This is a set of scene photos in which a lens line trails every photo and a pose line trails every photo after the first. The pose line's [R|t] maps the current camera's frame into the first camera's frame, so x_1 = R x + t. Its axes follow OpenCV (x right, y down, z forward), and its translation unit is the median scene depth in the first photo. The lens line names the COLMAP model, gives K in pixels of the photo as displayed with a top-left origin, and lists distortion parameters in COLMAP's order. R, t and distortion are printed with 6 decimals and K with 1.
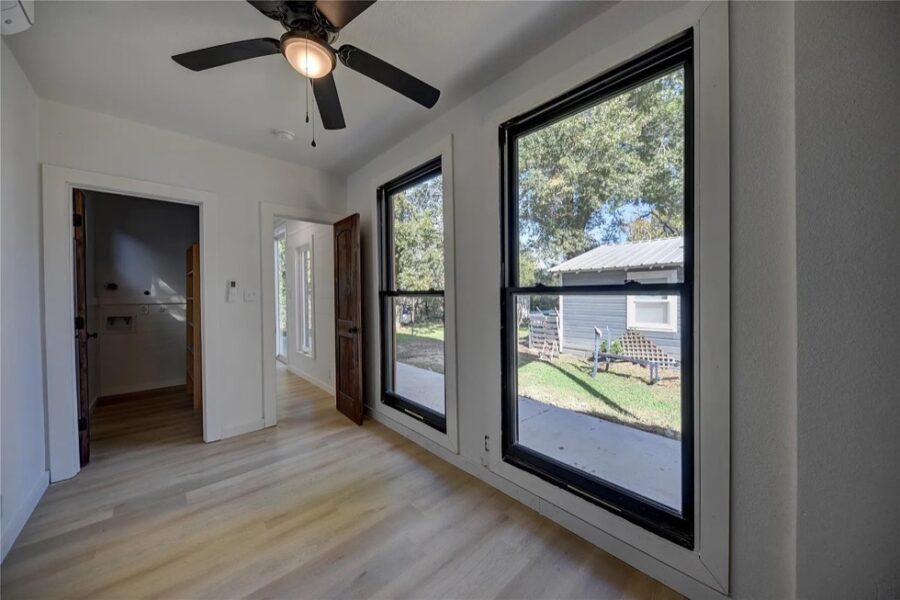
lens RADIAL K [[315.5, 0, 448.4], [0, 315.5, 294.9], [0, 0, 1]] dist [0.001401, -0.000174]
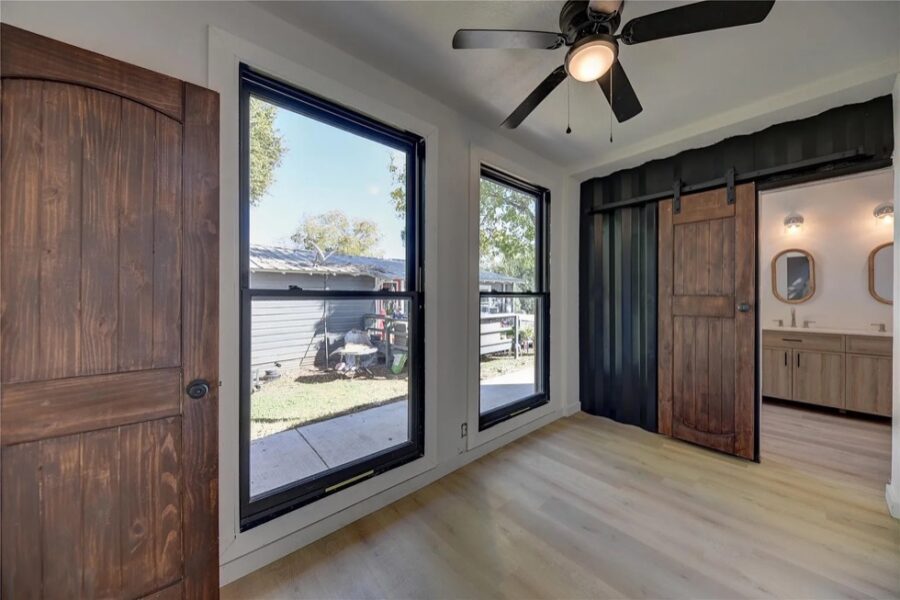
lens RADIAL K [[308.0, 0, 447.2], [0, 308.0, 295.9], [0, 0, 1]] dist [-0.004862, -0.002774]
pose [[0.030707, -0.000405, 0.999528, -0.987340], [-0.001004, 0.999999, 0.000436, -0.030130], [-0.999528, -0.001017, 0.030707, 0.990997]]
